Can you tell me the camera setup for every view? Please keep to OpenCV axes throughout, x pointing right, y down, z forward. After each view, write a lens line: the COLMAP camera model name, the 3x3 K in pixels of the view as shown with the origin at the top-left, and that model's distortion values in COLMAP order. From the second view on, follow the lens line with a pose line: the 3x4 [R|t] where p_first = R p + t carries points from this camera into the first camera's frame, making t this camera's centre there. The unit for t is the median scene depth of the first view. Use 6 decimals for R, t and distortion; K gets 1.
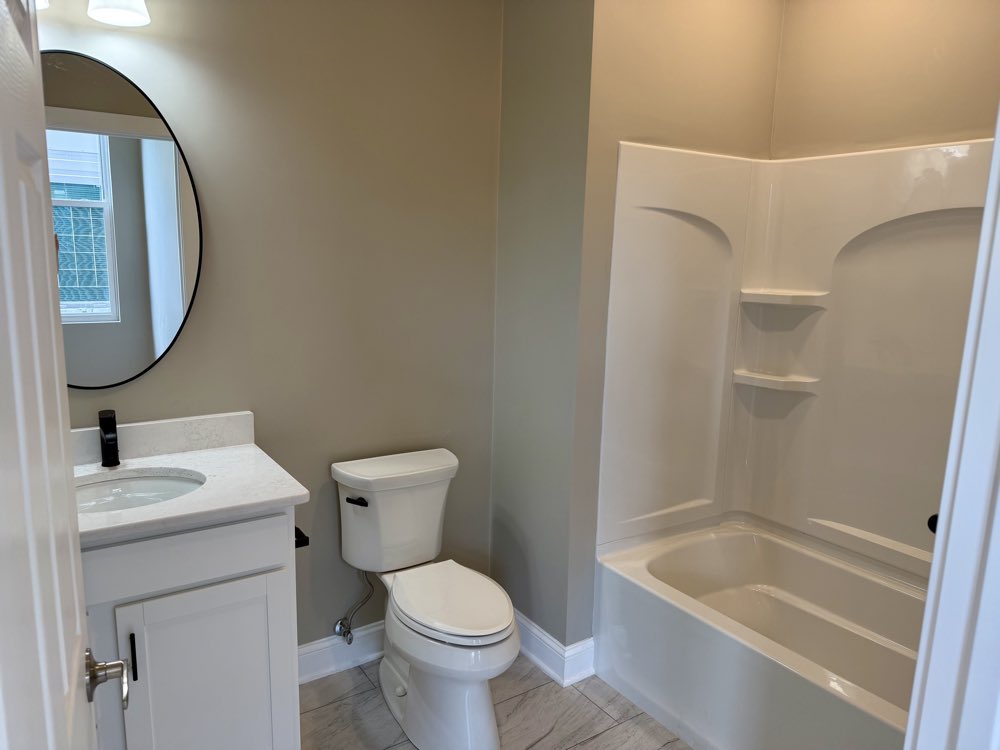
lens RADIAL K [[705.4, 0, 499.9], [0, 705.4, 379.4], [0, 0, 1]] dist [0.025844, -0.039342]
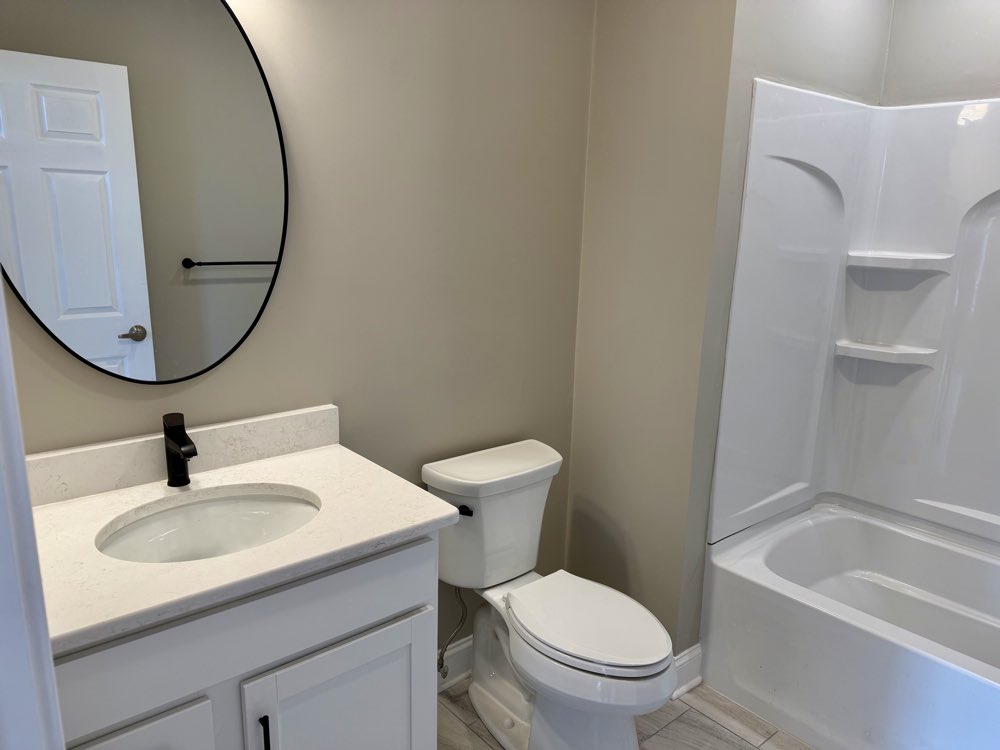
lens RADIAL K [[705.4, 0, 493.6], [0, 705.4, 376.3], [0, 0, 1]] dist [0.025844, -0.039342]
pose [[0.992770, -0.022245, 0.117956, -0.236408], [0.016805, 0.998757, 0.046916, -0.020112], [-0.118853, -0.044595, 0.991910, 0.160552]]
